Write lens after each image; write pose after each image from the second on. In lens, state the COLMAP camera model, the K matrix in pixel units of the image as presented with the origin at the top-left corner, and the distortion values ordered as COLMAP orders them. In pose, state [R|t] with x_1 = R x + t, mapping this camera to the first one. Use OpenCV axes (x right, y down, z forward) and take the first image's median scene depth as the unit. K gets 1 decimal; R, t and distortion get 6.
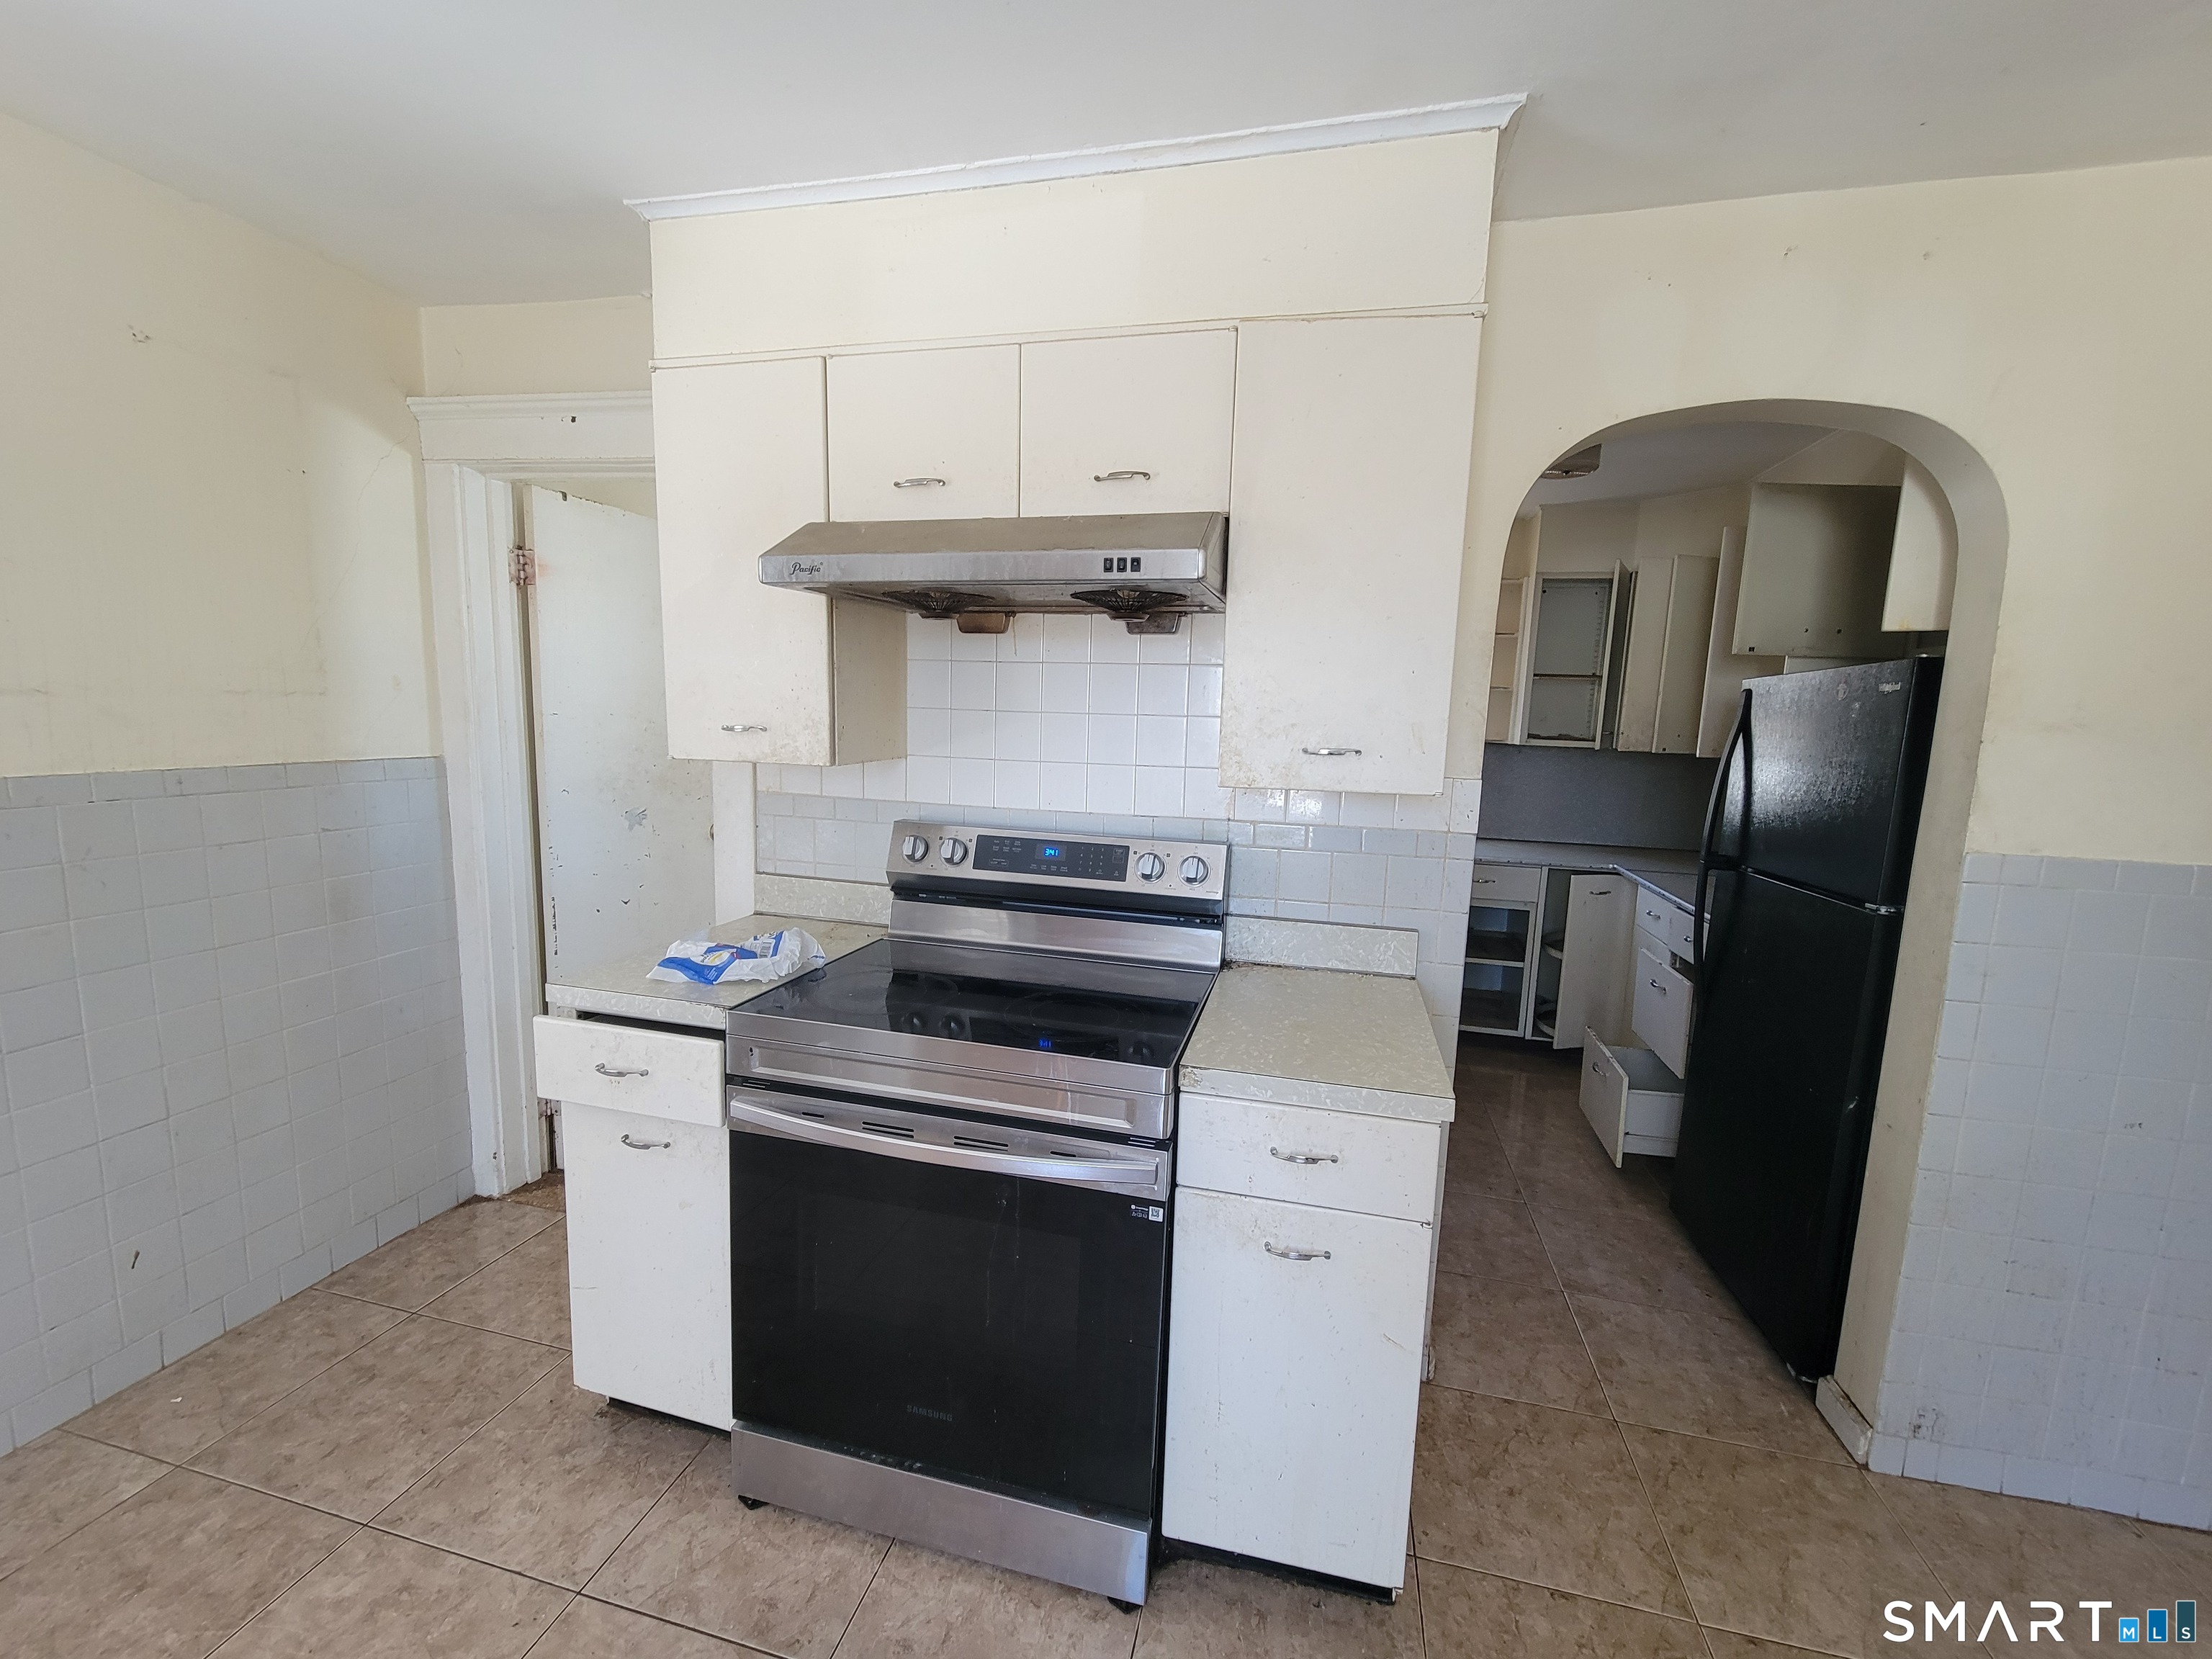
lens RADIAL K [[878.0, 0, 1106.0], [0, 878.0, 829.5], [0, 0, 1]] dist [0.000593, 0.000013]
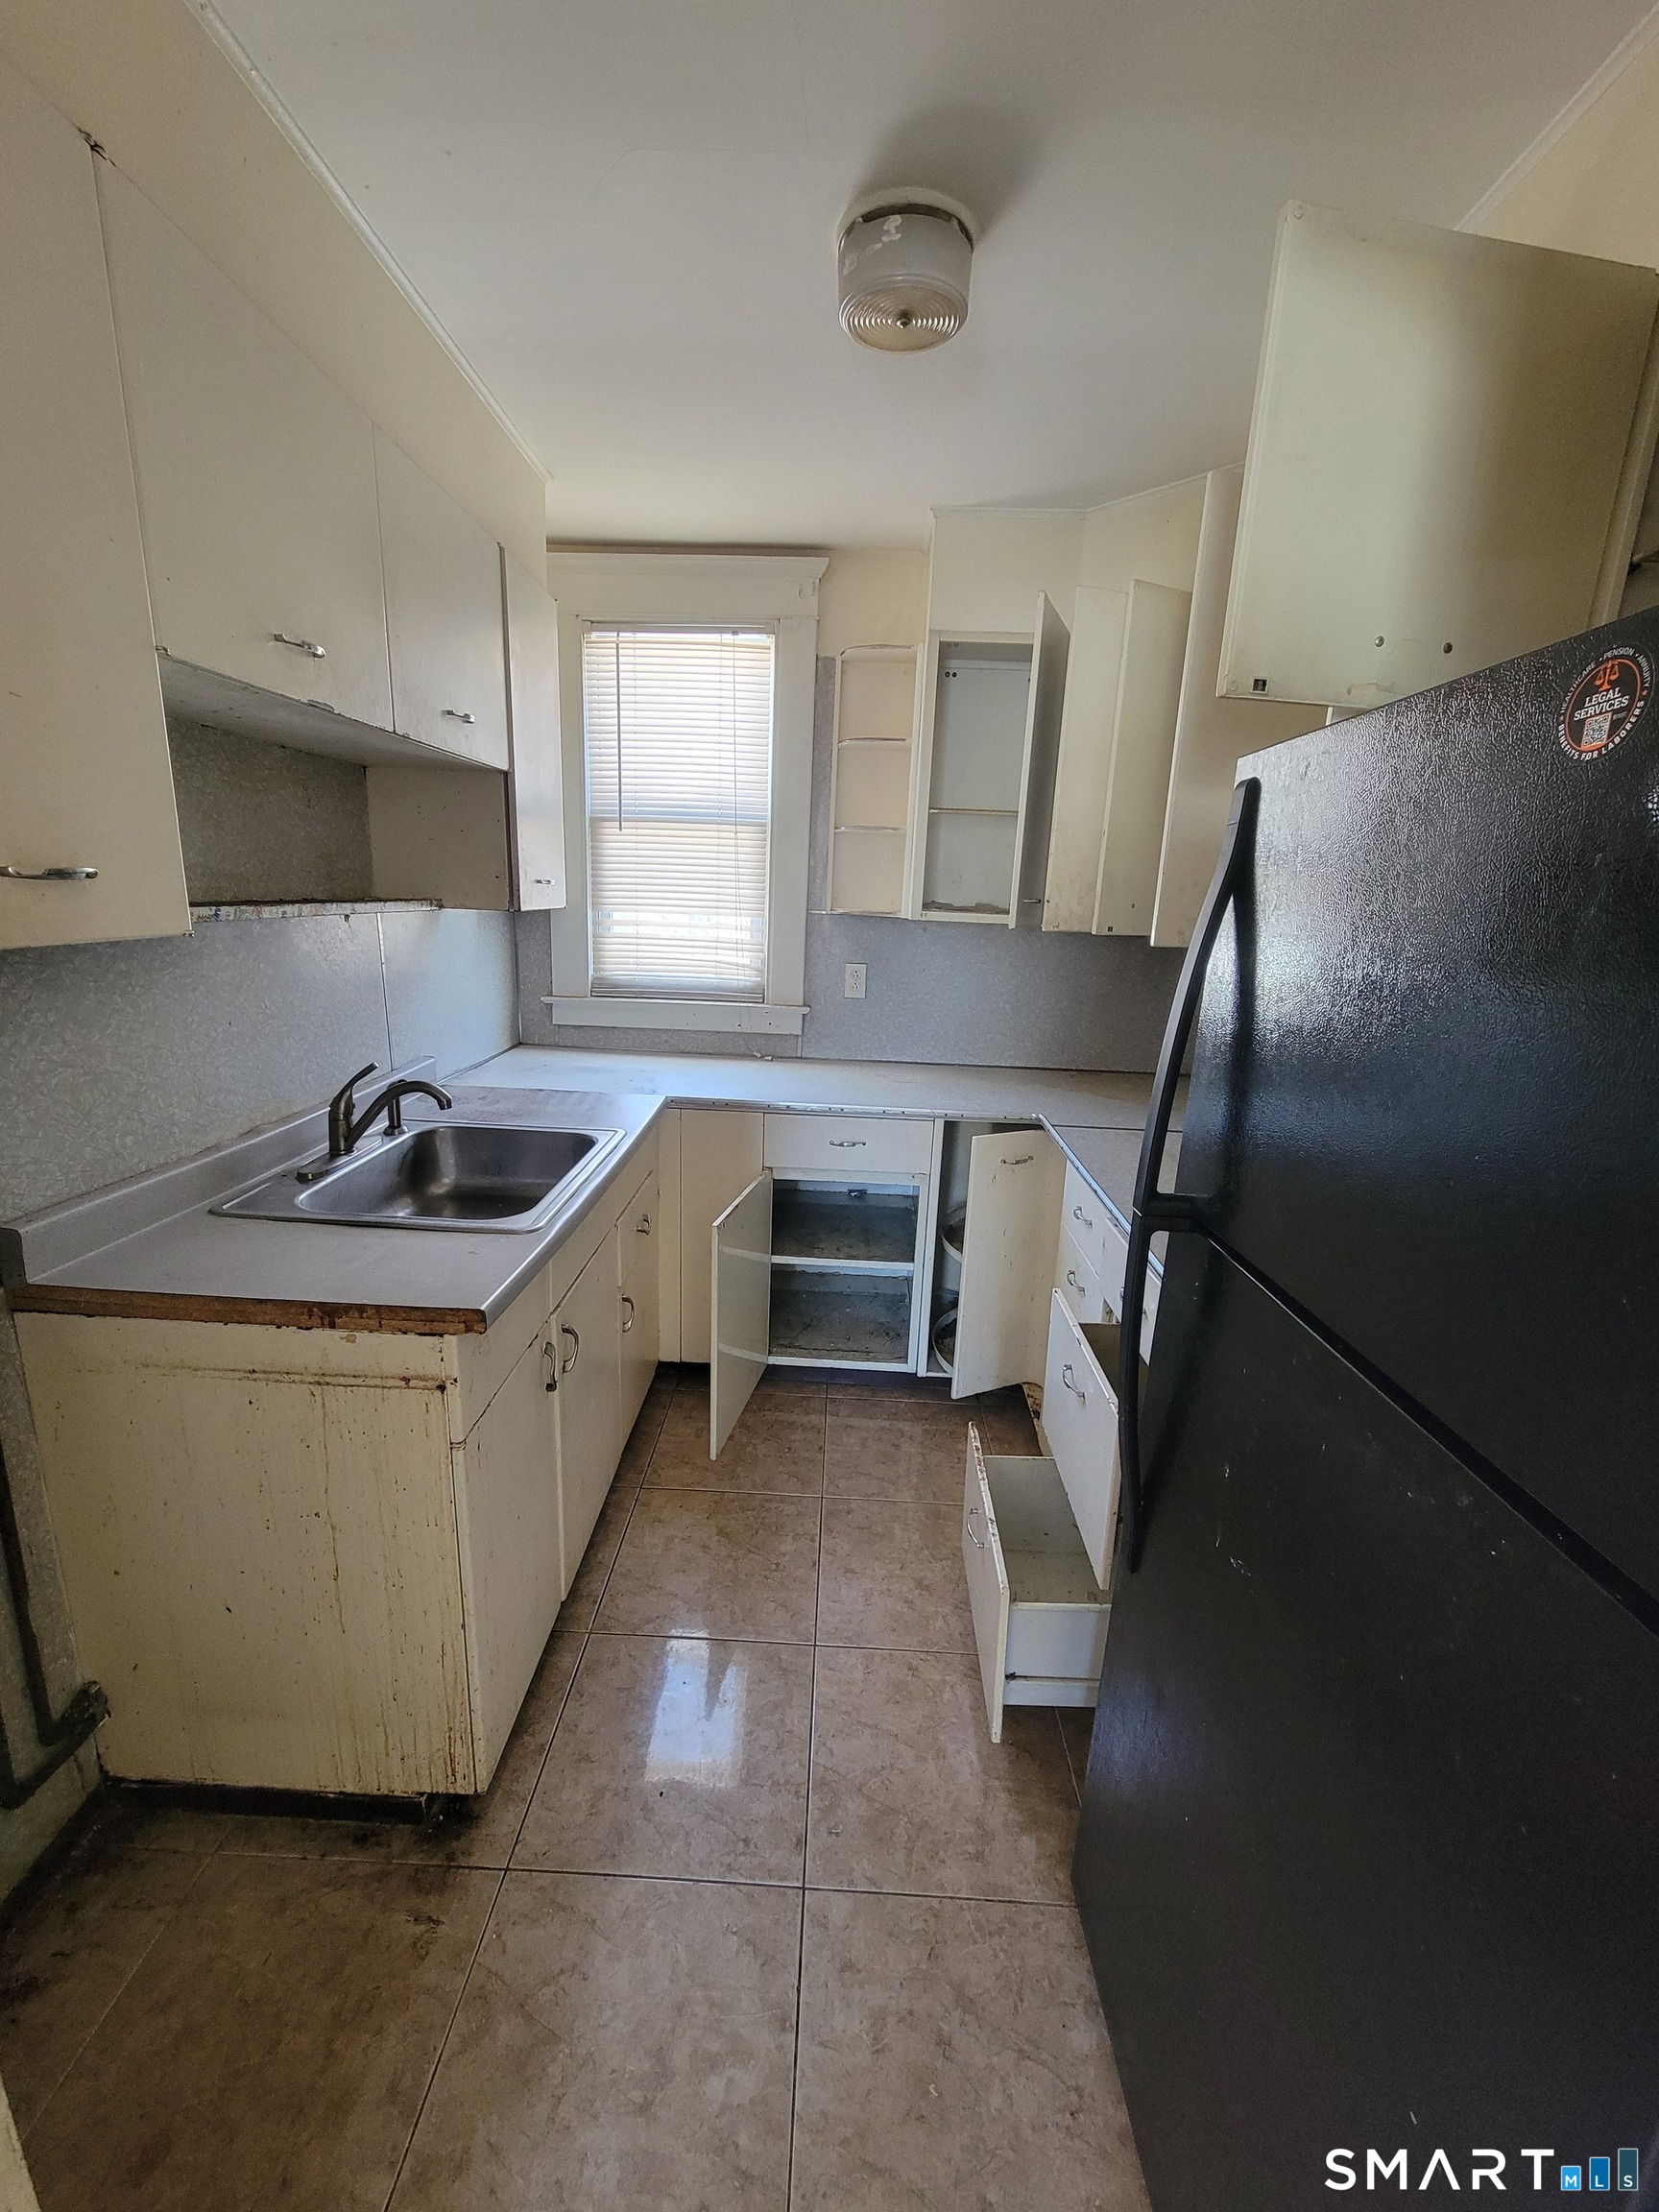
lens RADIAL K [[878.0, 0, 829.5], [0, 878.0, 1106.0], [0, 0, 1]] dist [0.000593, 0.000013]
pose [[0.976424, -0.046395, 0.210816, 0.304103], [0.021496, 0.992674, 0.118898, -0.044325], [-0.214787, -0.111563, 0.970268, 0.426367]]
